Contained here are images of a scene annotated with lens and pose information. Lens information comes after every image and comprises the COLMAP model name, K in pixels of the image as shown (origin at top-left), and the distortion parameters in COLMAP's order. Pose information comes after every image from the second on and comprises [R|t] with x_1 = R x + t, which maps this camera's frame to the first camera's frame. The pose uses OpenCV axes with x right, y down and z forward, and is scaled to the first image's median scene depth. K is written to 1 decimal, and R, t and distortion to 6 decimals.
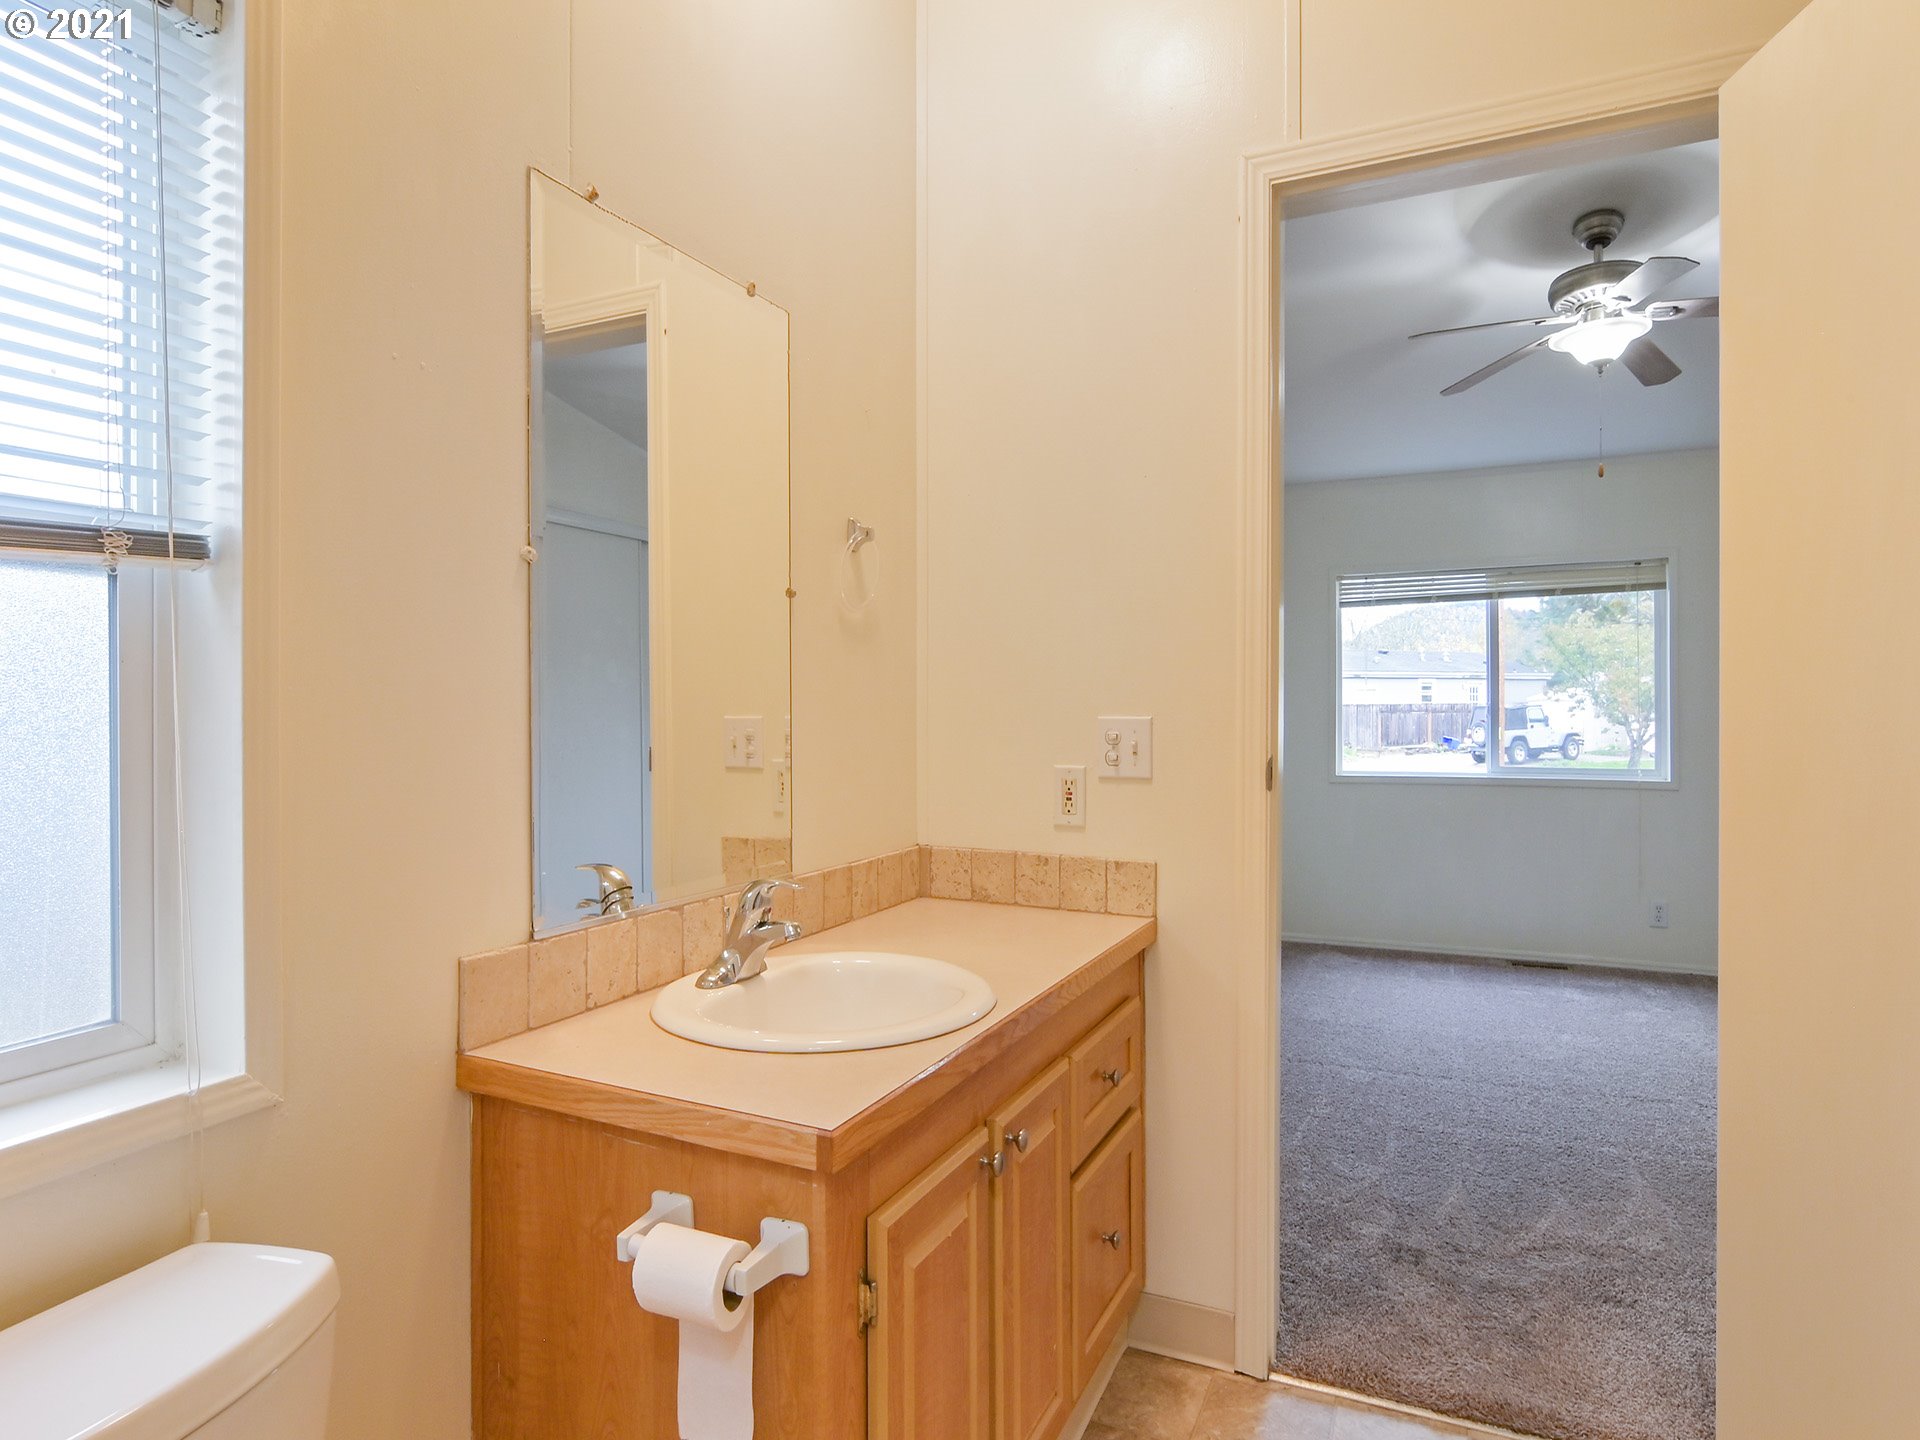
lens RADIAL K [[1080.1, 0, 965.0], [0, 1080.1, 708.8], [0, 0, 1]] dist [-0.005085, -0.000432]
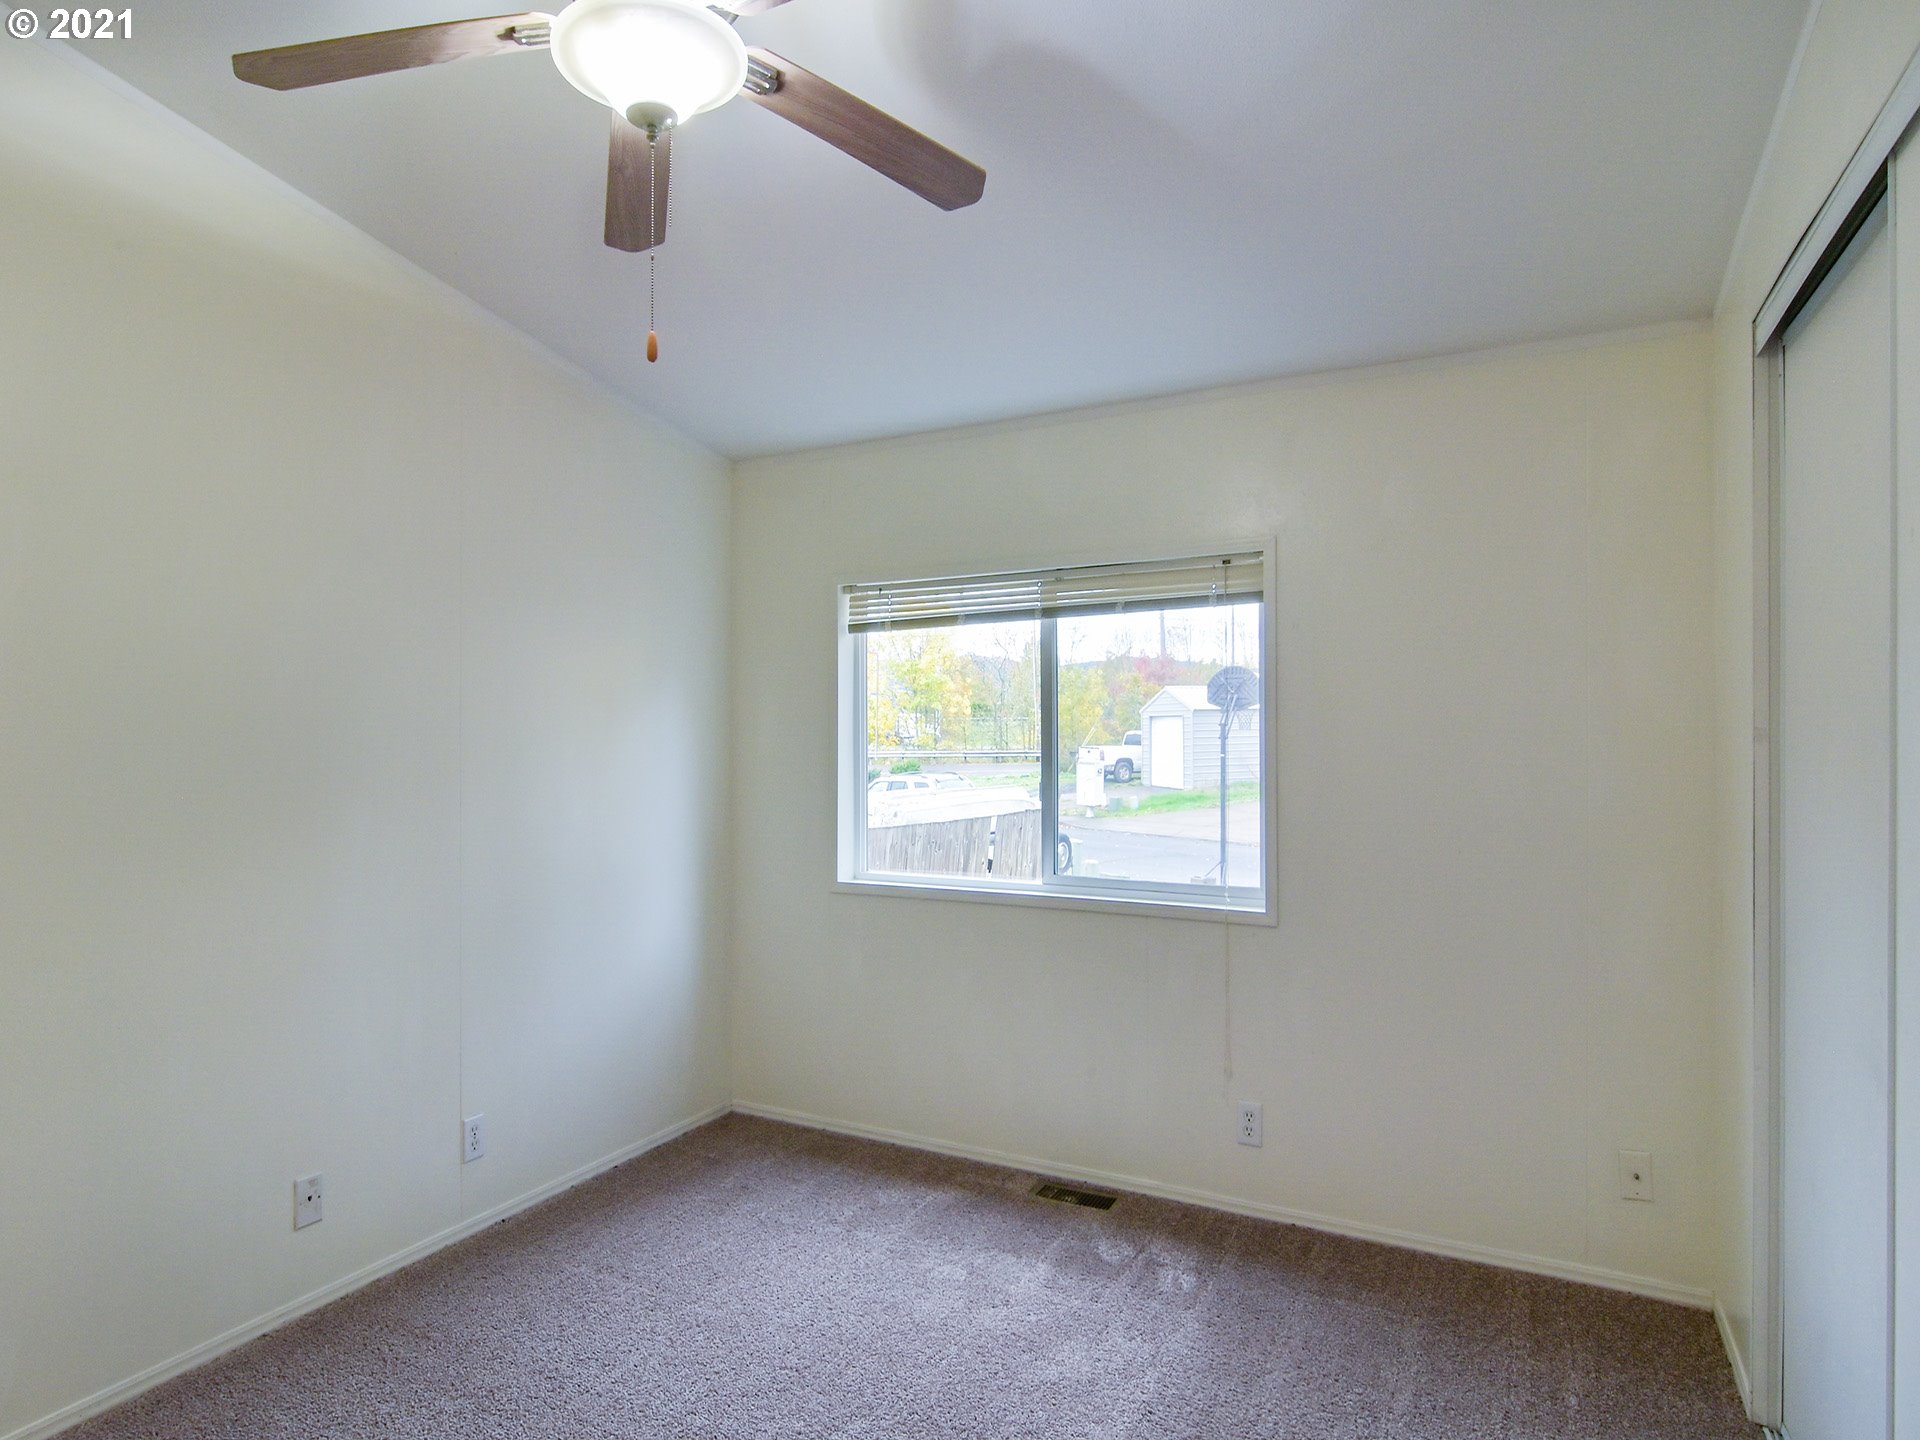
lens RADIAL K [[1083.8, 0, 974.4], [0, 1083.8, 719.7], [0, 0, 1]] dist [-0.008006, 0.001198]
pose [[0.998969, -0.000860, -0.045380, 0.136146], [0.000493, 0.999967, -0.008080, -0.009985], [0.045385, 0.008049, 0.998937, 0.097303]]
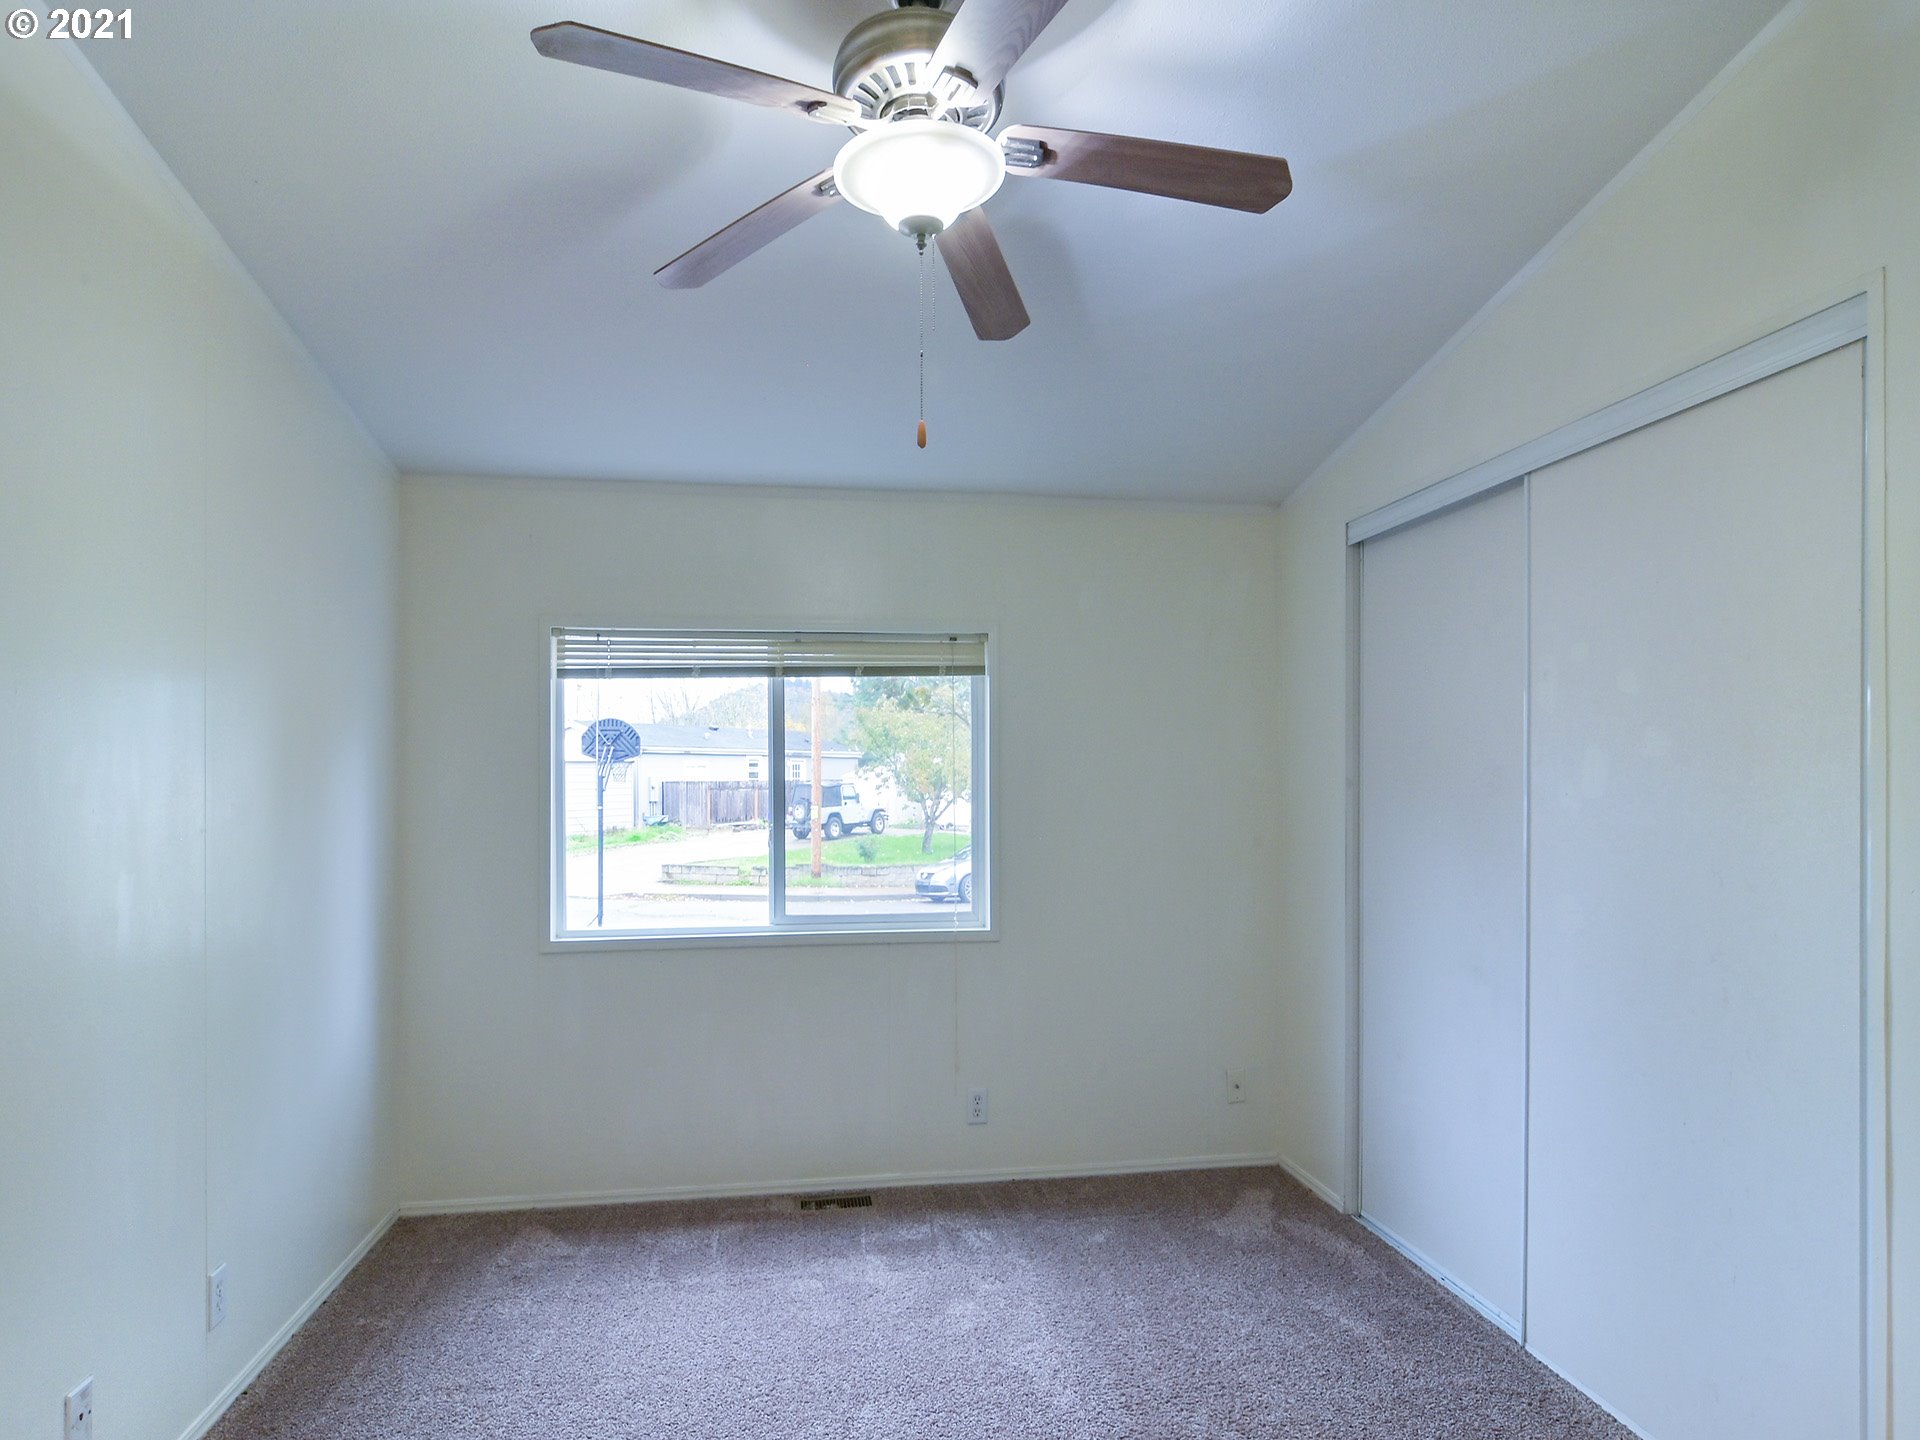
lens RADIAL K [[1076.3, 0, 961.6], [0, 1076.3, 775.3], [0, 0, 1]] dist [-0.013509, 0.017942]
pose [[0.831293, 0.002585, 0.555829, 0.057498], [0.000237, 0.999987, -0.005005, -0.009741], [-0.555835, 0.004292, 0.831282, 0.100978]]
